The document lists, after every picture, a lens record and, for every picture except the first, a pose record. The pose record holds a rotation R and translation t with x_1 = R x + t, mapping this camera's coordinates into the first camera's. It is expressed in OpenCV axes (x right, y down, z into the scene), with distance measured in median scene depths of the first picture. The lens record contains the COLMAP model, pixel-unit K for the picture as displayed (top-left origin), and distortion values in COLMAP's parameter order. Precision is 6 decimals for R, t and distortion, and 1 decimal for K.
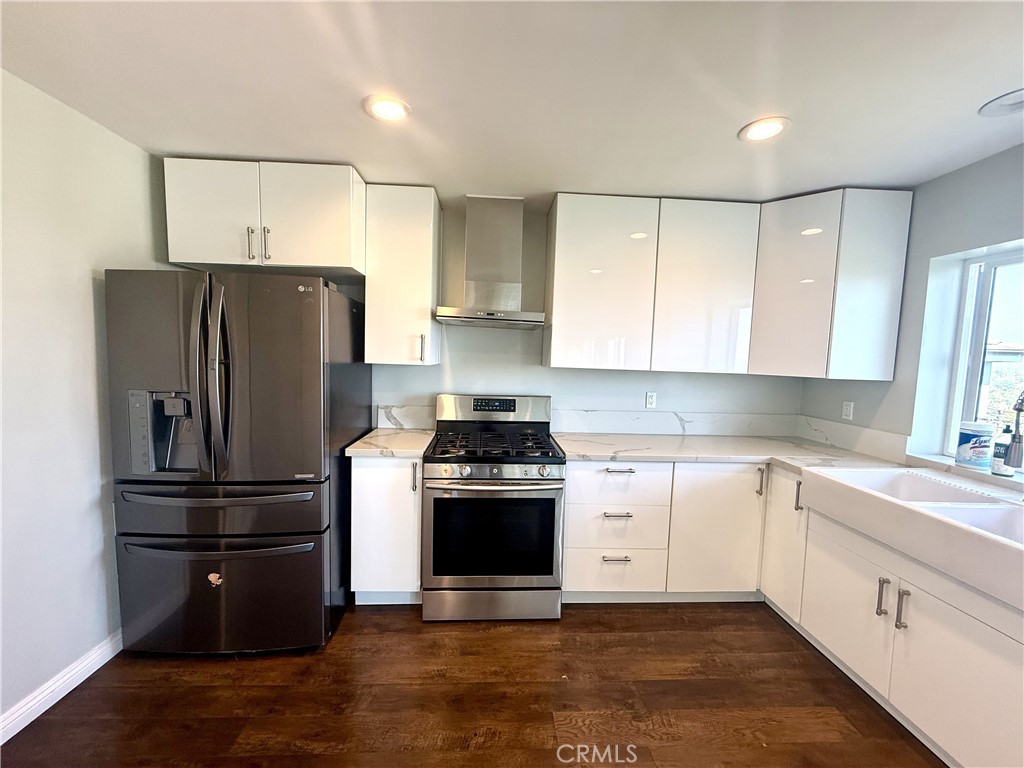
lens RADIAL K [[408.6, 0, 508.7], [0, 408.6, 384.6], [0, 0, 1]] dist [0.001111, -0.000160]
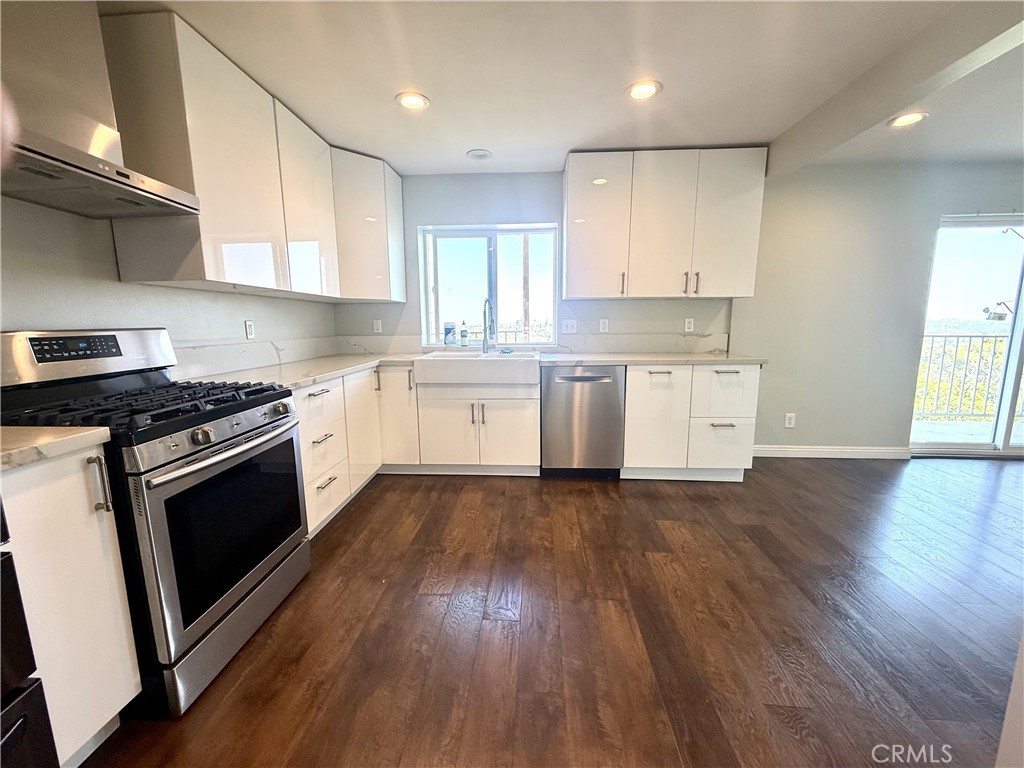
lens RADIAL K [[408.6, 0, 510.4], [0, 408.6, 385.0], [0, 0, 1]] dist [0.001111, -0.000160]
pose [[0.110028, -0.182941, 0.976947, -0.626161], [0.082621, 0.981197, 0.174432, 0.062283], [-0.990489, 0.061524, 0.123074, 0.441370]]
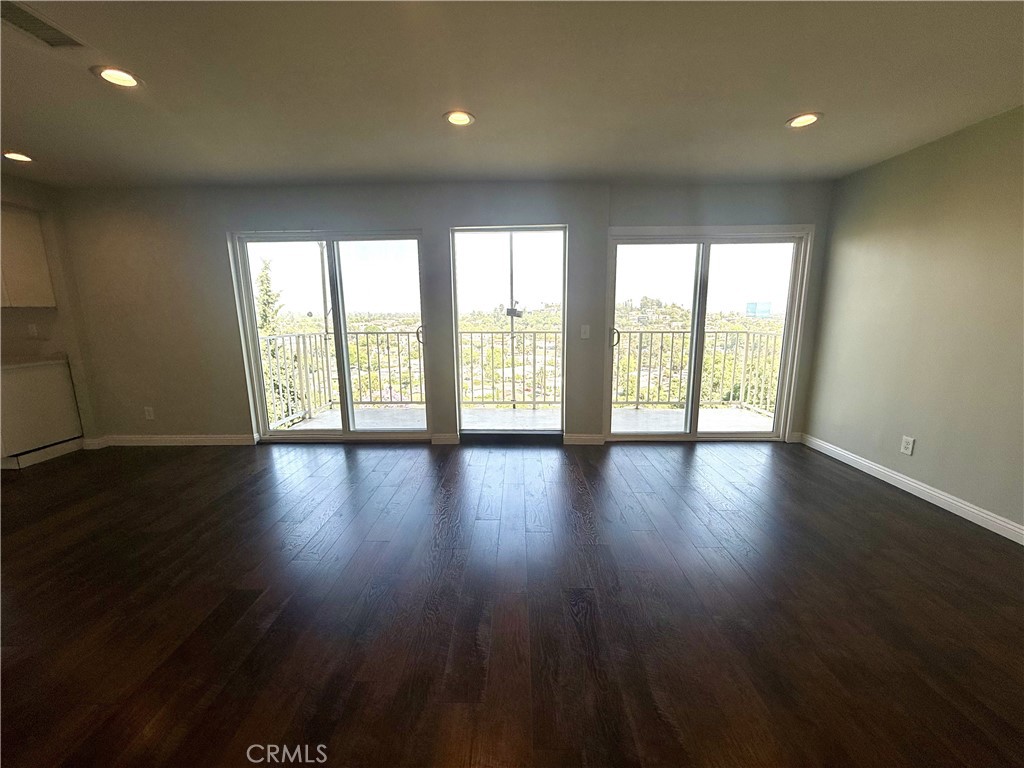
lens RADIAL K [[408.6, 0, 512.2], [0, 408.6, 385.3], [0, 0, 1]] dist [0.001111, -0.000160]
pose [[0.036939, -0.197611, 0.979584, -0.654660], [0.084264, 0.977378, 0.193988, 0.232057], [-0.995759, 0.075378, 0.052755, -2.144852]]
